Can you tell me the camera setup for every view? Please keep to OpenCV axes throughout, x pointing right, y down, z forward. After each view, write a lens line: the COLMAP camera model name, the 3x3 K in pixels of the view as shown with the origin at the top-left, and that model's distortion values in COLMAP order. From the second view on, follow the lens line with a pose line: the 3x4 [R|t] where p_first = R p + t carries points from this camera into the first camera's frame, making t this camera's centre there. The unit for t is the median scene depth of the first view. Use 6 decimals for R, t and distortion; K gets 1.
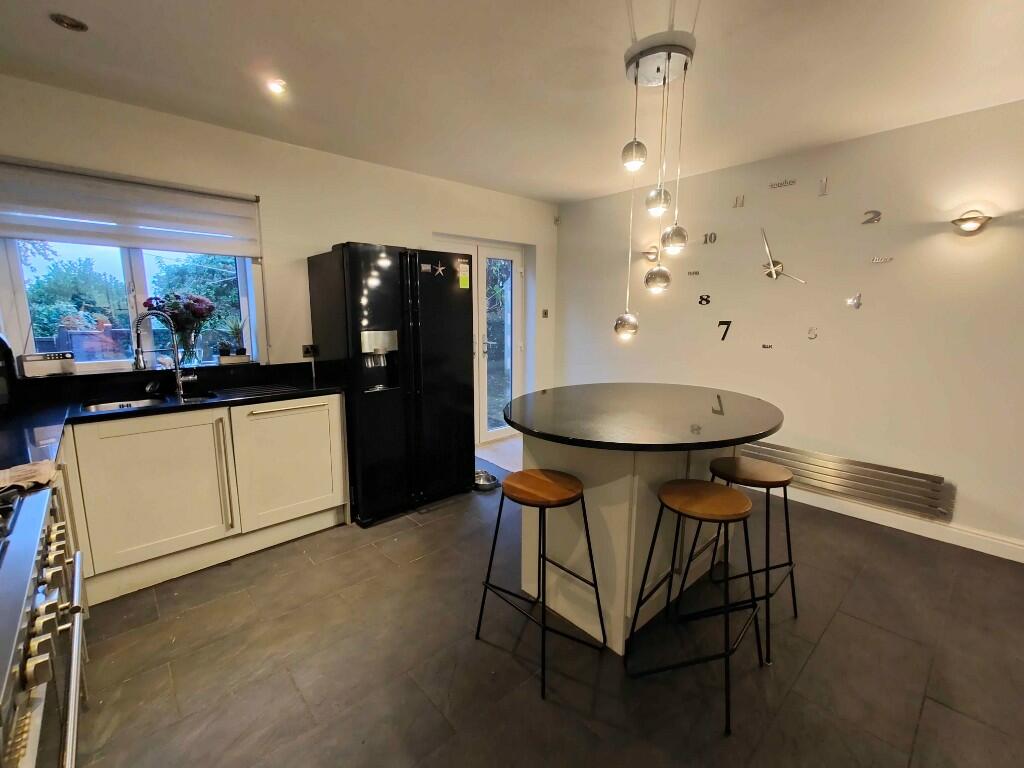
lens RADIAL K [[450.0, 0, 509.3], [0, 450.0, 379.7], [0, 0, 1]] dist [0.001900, -0.000165]
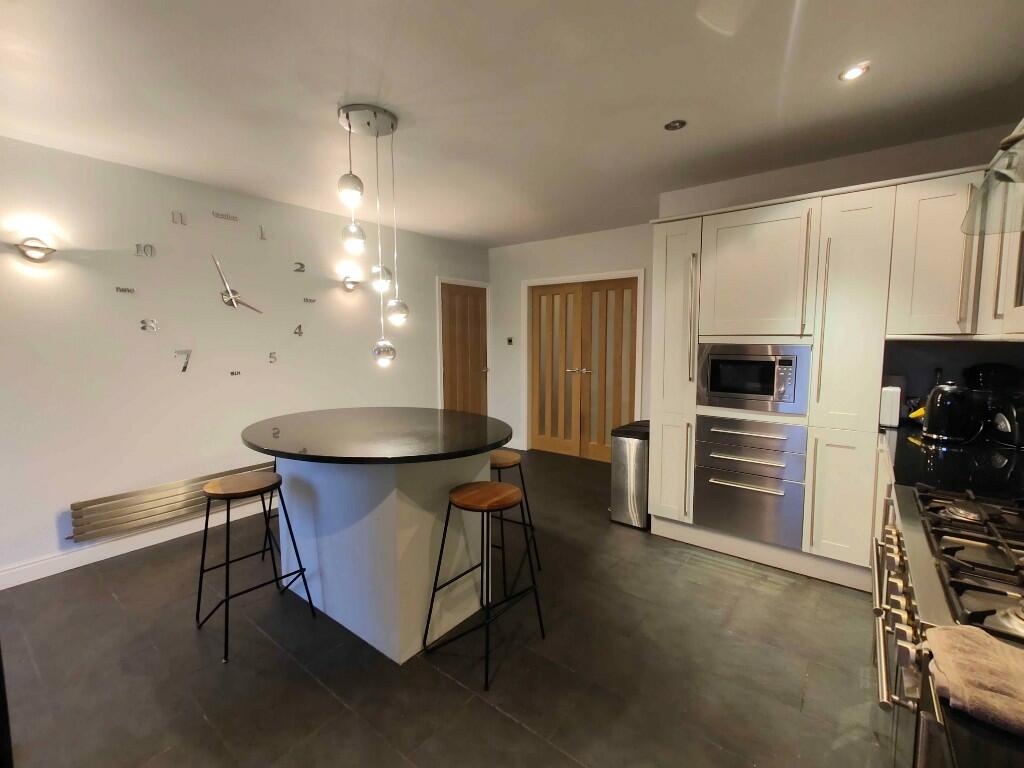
lens RADIAL K [[450.0, 0, 509.3], [0, 450.0, 379.7], [0, 0, 1]] dist [0.001900, -0.000165]
pose [[-0.170586, -0.092731, 0.980970, -0.620792], [0.150628, 0.981406, 0.118965, -0.103249], [-0.973762, 0.168055, -0.153446, 0.662265]]
